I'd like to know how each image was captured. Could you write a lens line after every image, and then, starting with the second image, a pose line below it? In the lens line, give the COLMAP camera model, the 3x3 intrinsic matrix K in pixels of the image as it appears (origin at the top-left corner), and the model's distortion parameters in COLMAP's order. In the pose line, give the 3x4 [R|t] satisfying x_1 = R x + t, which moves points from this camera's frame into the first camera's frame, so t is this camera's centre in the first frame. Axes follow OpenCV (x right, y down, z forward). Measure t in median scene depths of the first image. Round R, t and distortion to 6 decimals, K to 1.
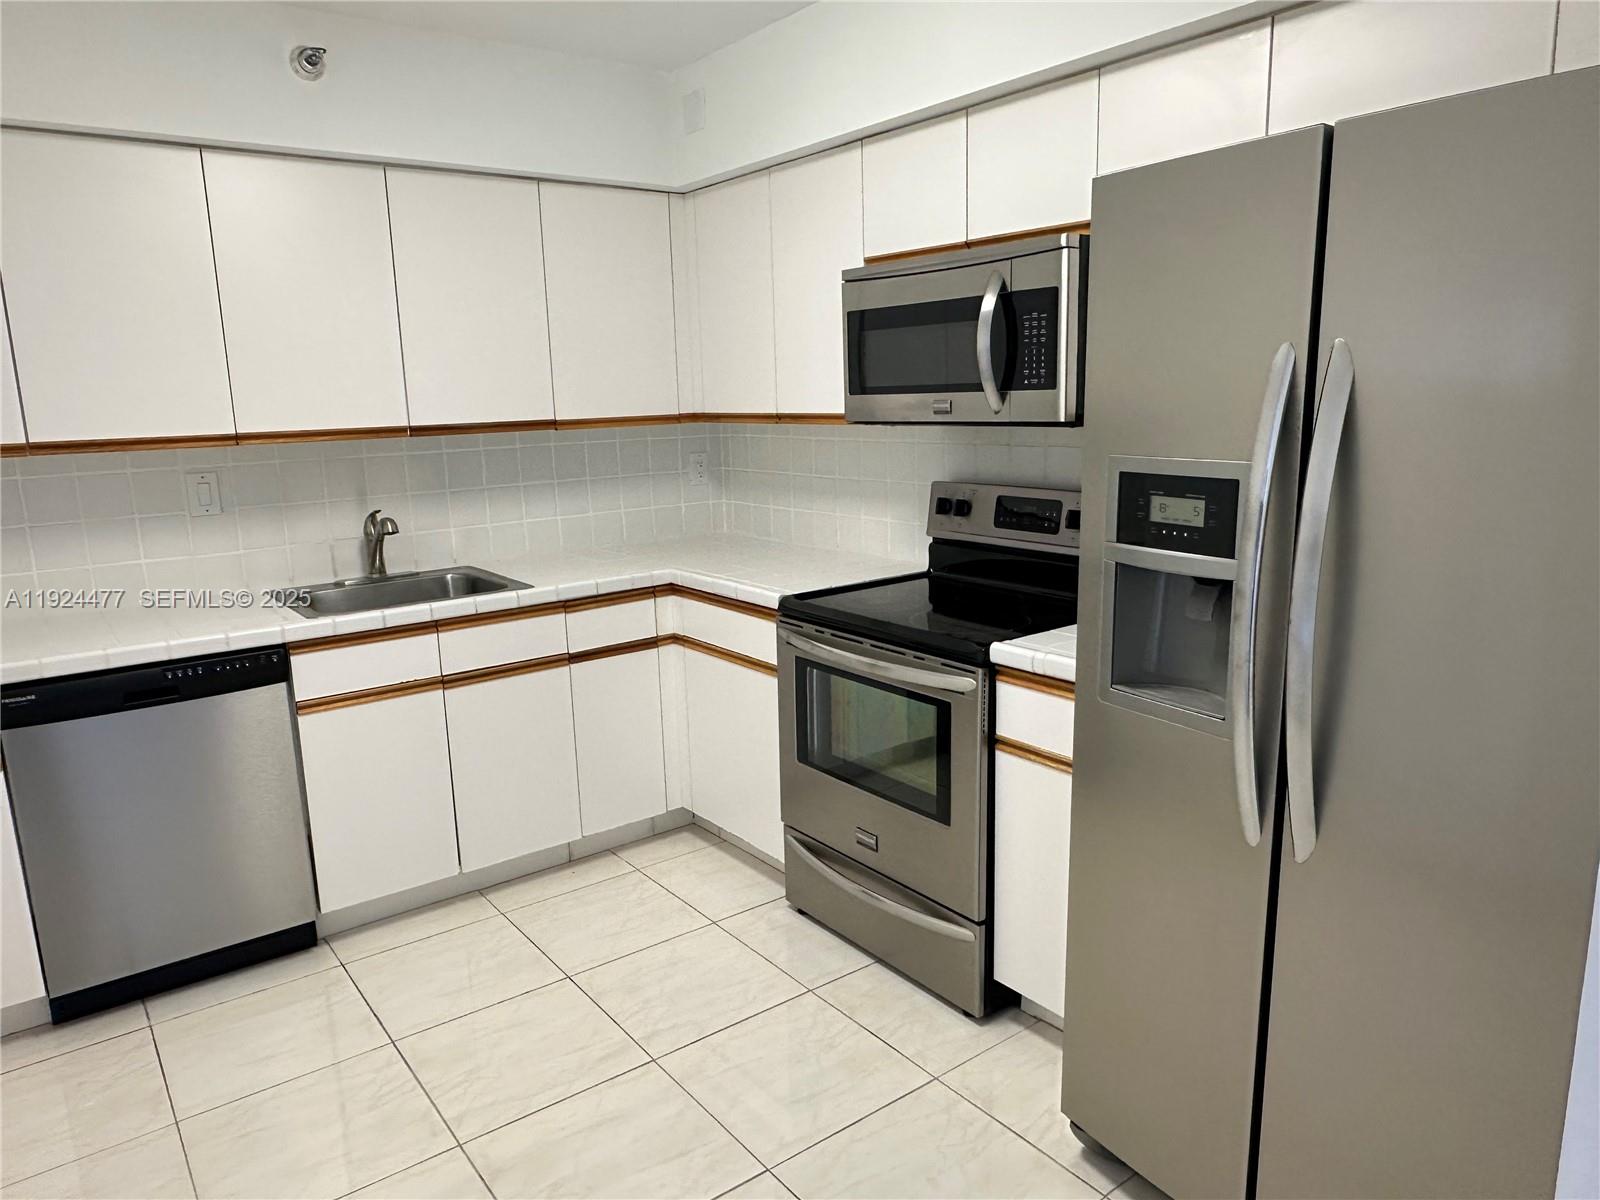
lens RADIAL K [[1073.5, 0, 800.0], [0, 1073.5, 600.0], [0, 0, 1]] dist [-0.000082, -0.000091]
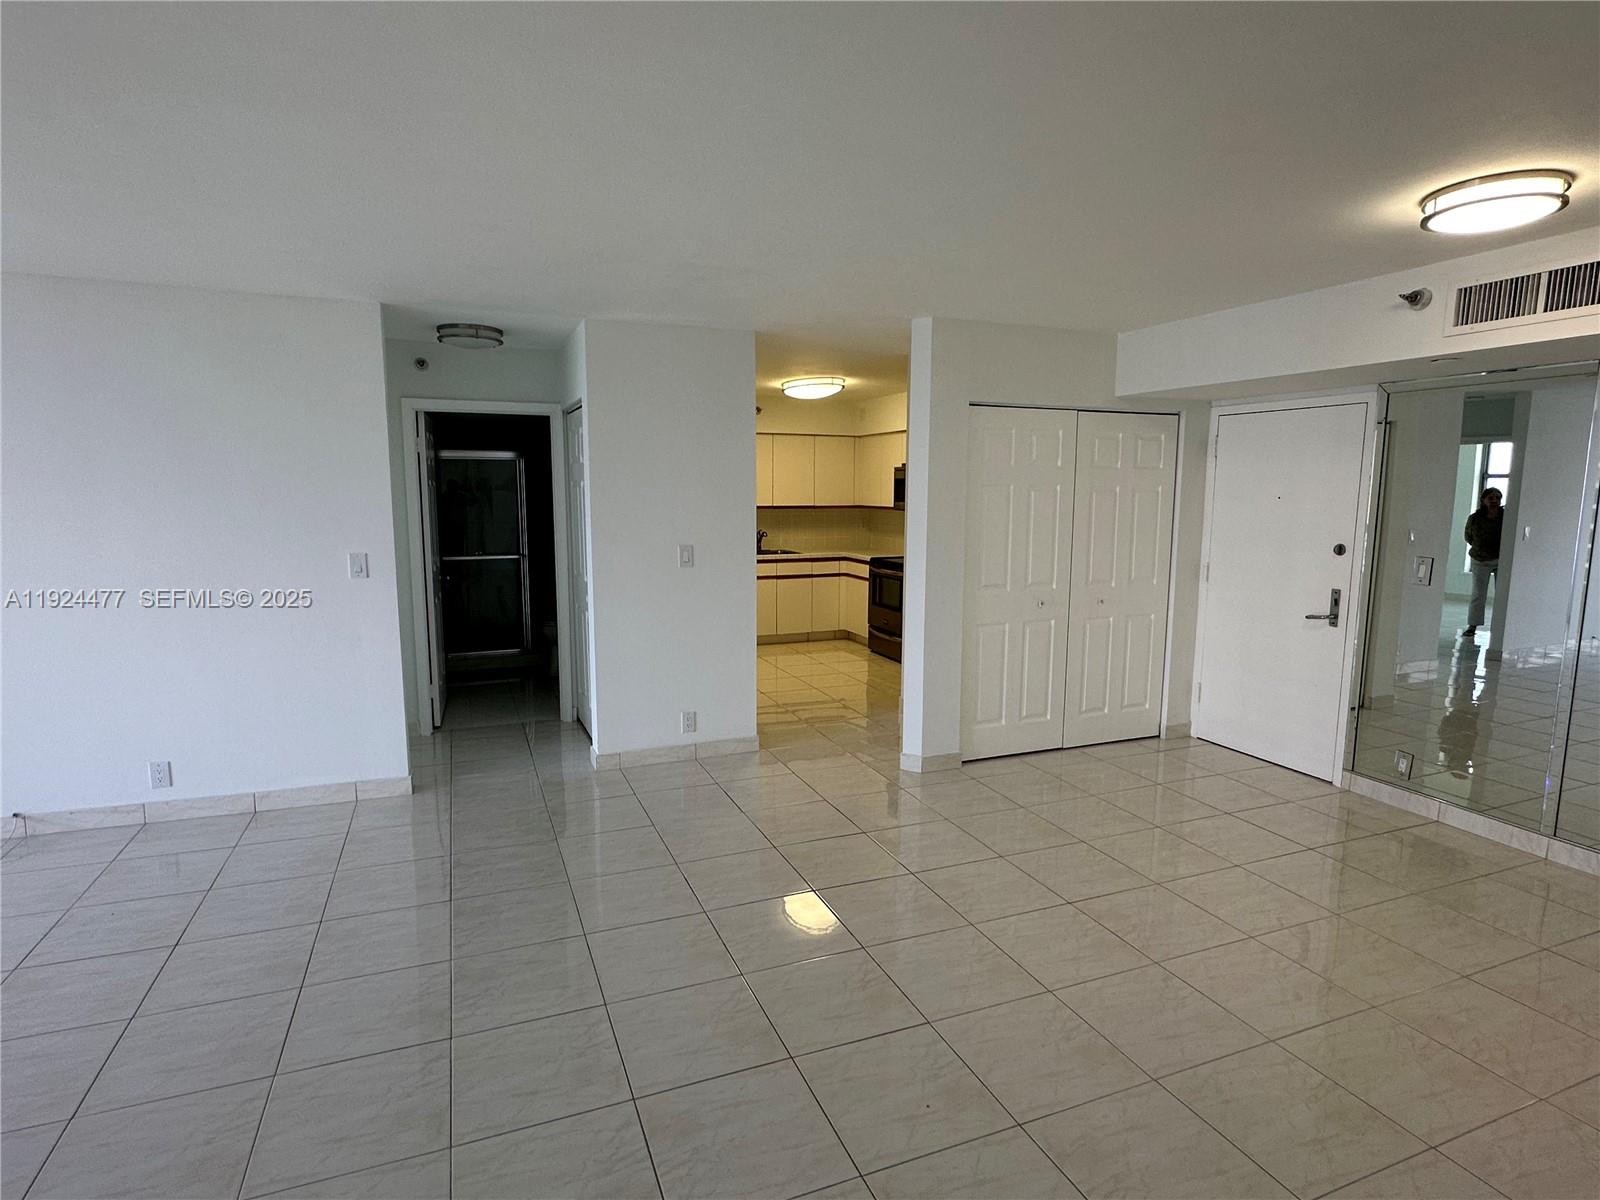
lens RADIAL K [[857.8, 0, 800.0], [0, 857.8, 600.0], [0, 0, 1]] dist [-0.000502, -0.002625]
pose [[0.966783, 0.062846, -0.247753, 0.439122], [-0.079533, 0.995148, -0.057919, 0.298391], [0.242911, 0.075699, 0.967091, -1.676089]]
